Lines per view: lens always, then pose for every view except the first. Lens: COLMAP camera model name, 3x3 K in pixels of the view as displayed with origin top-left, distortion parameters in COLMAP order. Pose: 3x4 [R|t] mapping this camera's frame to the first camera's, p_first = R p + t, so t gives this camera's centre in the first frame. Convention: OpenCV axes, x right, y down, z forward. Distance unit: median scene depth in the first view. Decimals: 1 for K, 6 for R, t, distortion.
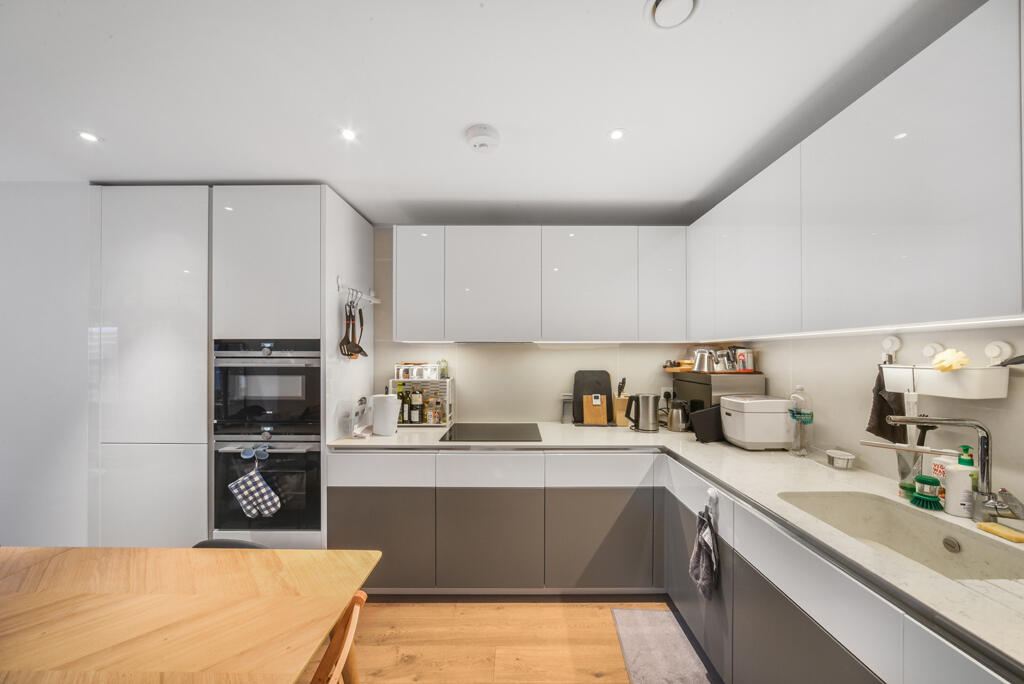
lens RADIAL K [[361.8, 0, 511.9], [0, 361.8, 356.0], [0, 0, 1]] dist [-0.007828, -0.000007]
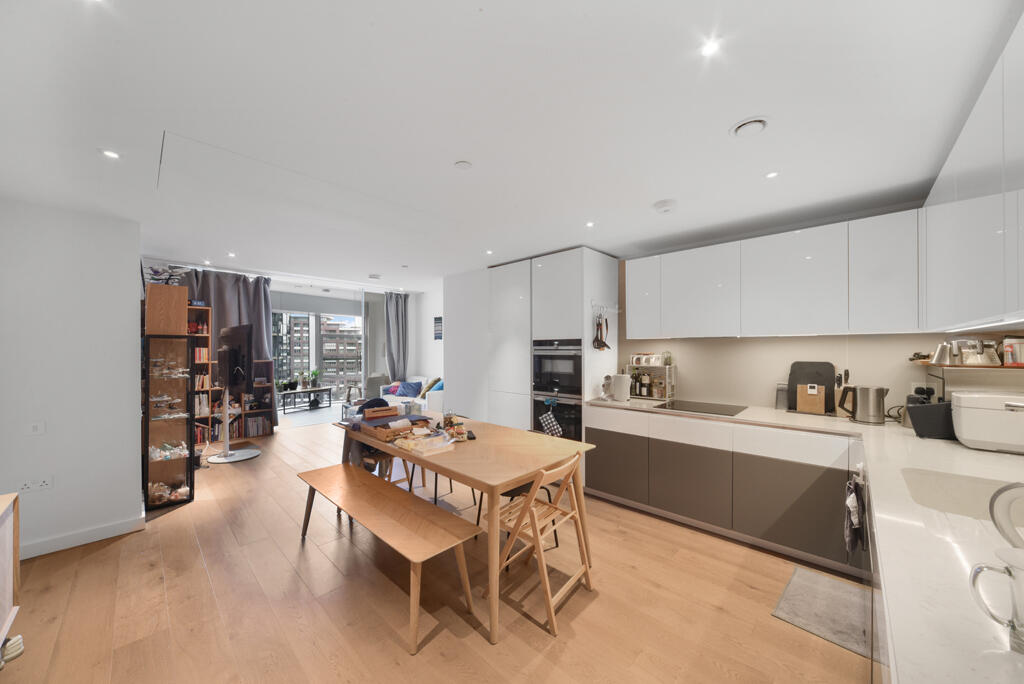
lens RADIAL K [[360.4, 0, 518.4], [0, 360.4, 346.6], [0, 0, 1]] dist [-0.014240, 0.000001]
pose [[0.735822, -0.006920, -0.677140, 0.362492], [0.003871, 0.999974, -0.006013, -0.001097], [0.677164, 0.001803, 0.735830, -0.406278]]
